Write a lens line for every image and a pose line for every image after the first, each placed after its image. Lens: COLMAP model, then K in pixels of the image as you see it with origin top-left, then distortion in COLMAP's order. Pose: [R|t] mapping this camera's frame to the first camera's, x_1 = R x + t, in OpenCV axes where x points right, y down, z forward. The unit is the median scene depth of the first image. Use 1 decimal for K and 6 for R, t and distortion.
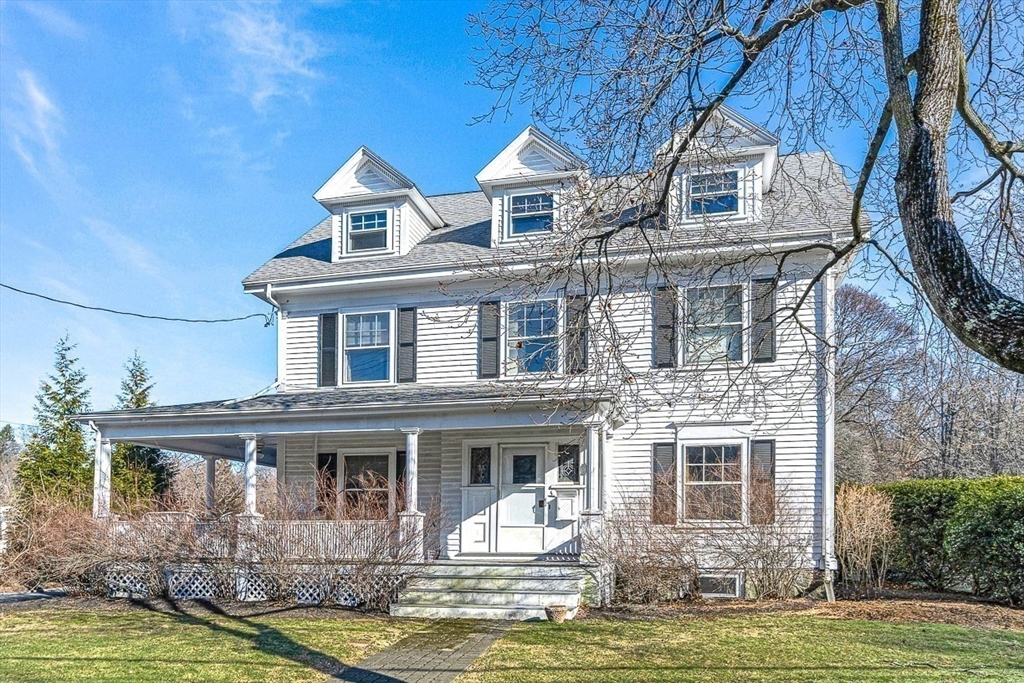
lens RADIAL K [[595.1, 0, 507.6], [0, 595.1, 337.5], [0, 0, 1]] dist [-0.007003, -0.001707]
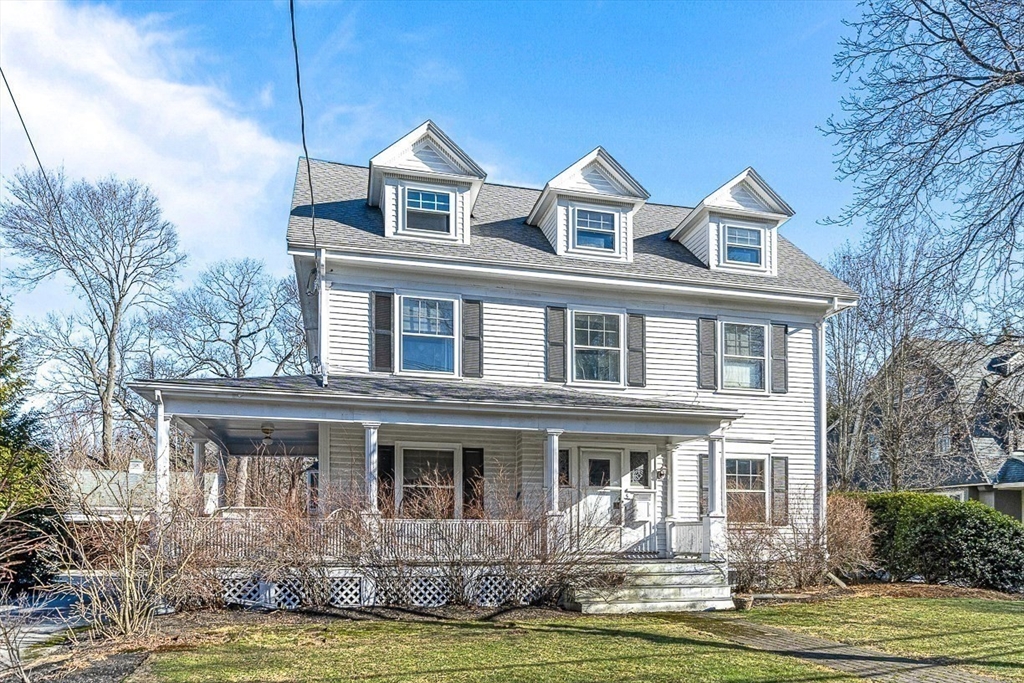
lens RADIAL K [[595.1, 0, 506.3], [0, 595.1, 344.8], [0, 0, 1]] dist [-0.007003, -0.001707]
pose [[0.913972, 0.124798, 0.386109, -0.507254], [-0.128198, 0.991602, -0.017045, 0.033047], [-0.384994, -0.033919, 0.922296, 0.090754]]
